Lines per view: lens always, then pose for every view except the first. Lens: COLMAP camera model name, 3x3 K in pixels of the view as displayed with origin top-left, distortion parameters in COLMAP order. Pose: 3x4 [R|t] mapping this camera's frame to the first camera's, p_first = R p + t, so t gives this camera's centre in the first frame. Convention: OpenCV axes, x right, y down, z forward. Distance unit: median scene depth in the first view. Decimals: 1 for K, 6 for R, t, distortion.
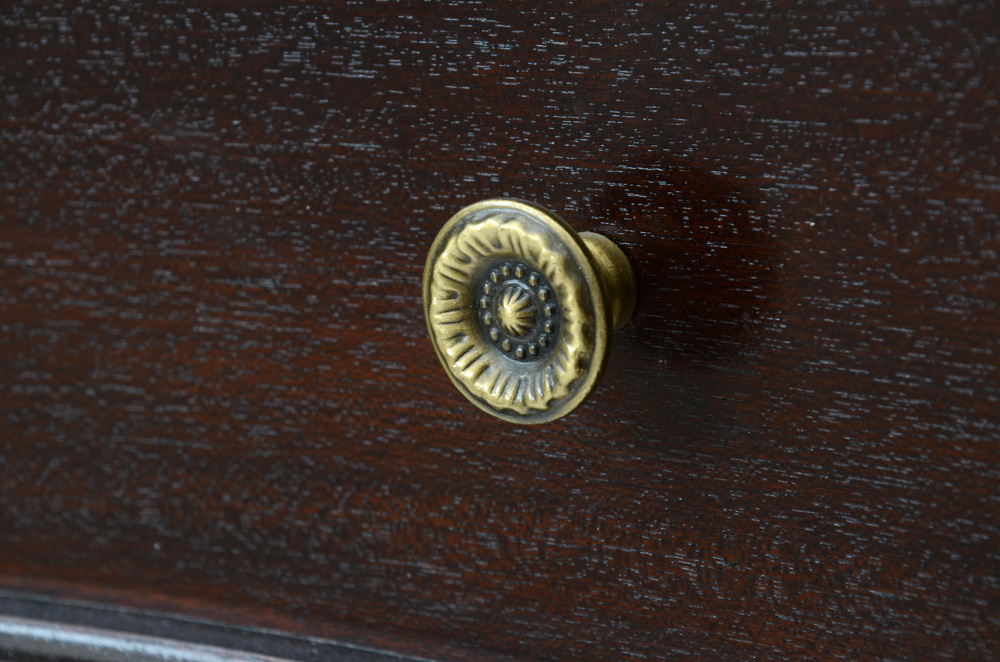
lens RADIAL K [[3468.2, 0, 500.2], [0, 3468.2, 332.0], [0, 0, 1]] dist [0.517022, 0.000000]
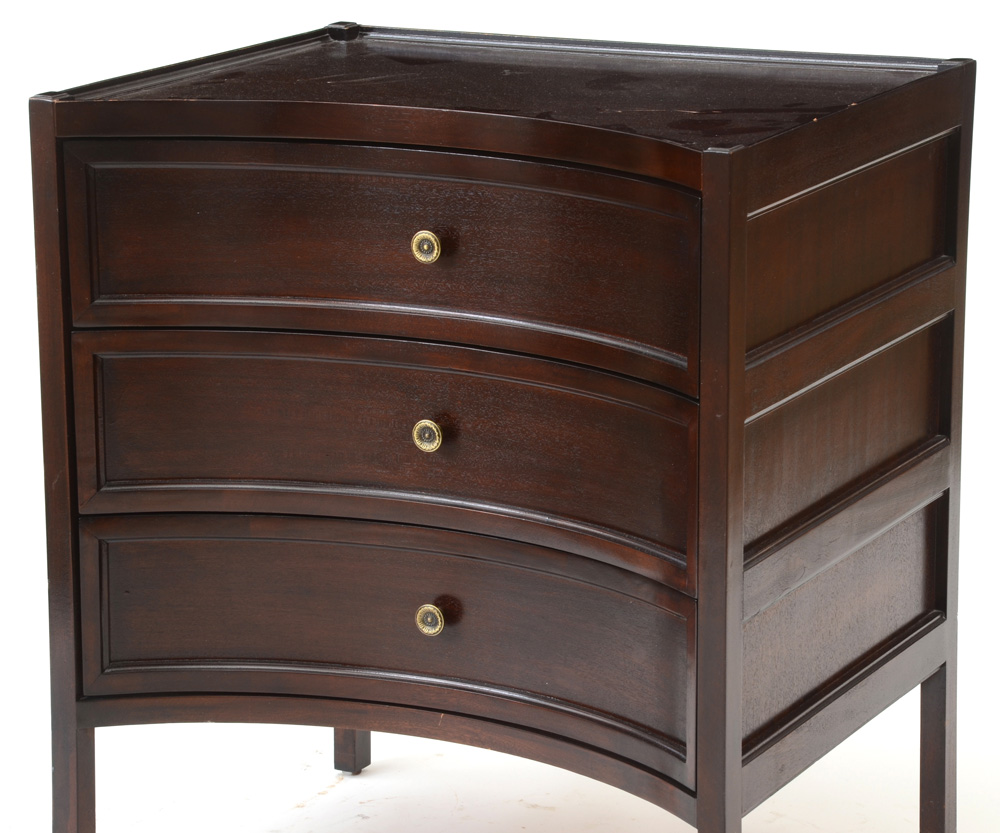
lens RADIAL K [[3851.6, 0, 500.1], [0, 3851.6, 409.6], [0, 0, 1]] dist [0.722218, 0.000000]
pose [[0.980201, -0.014537, 0.197469, -1.362940], [0.017545, 0.999755, -0.013491, 0.420877], [-0.197224, 0.016689, 0.980216, -6.512034]]
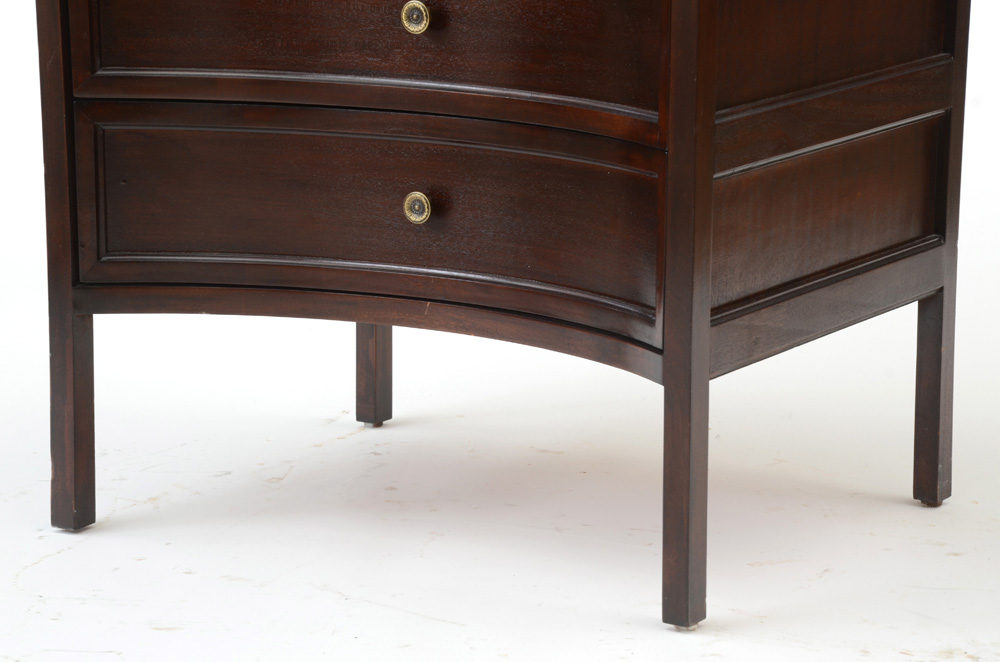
lens RADIAL K [[3366.2, 0, 496.0], [0, 3366.2, 353.1], [0, 0, 1]] dist [0.977563, 0.000000]
pose [[0.990147, 0.012482, 0.139475, -0.762890], [-0.005846, 0.998836, -0.047883, 1.367068], [-0.139910, 0.046596, 0.989067, -5.645147]]
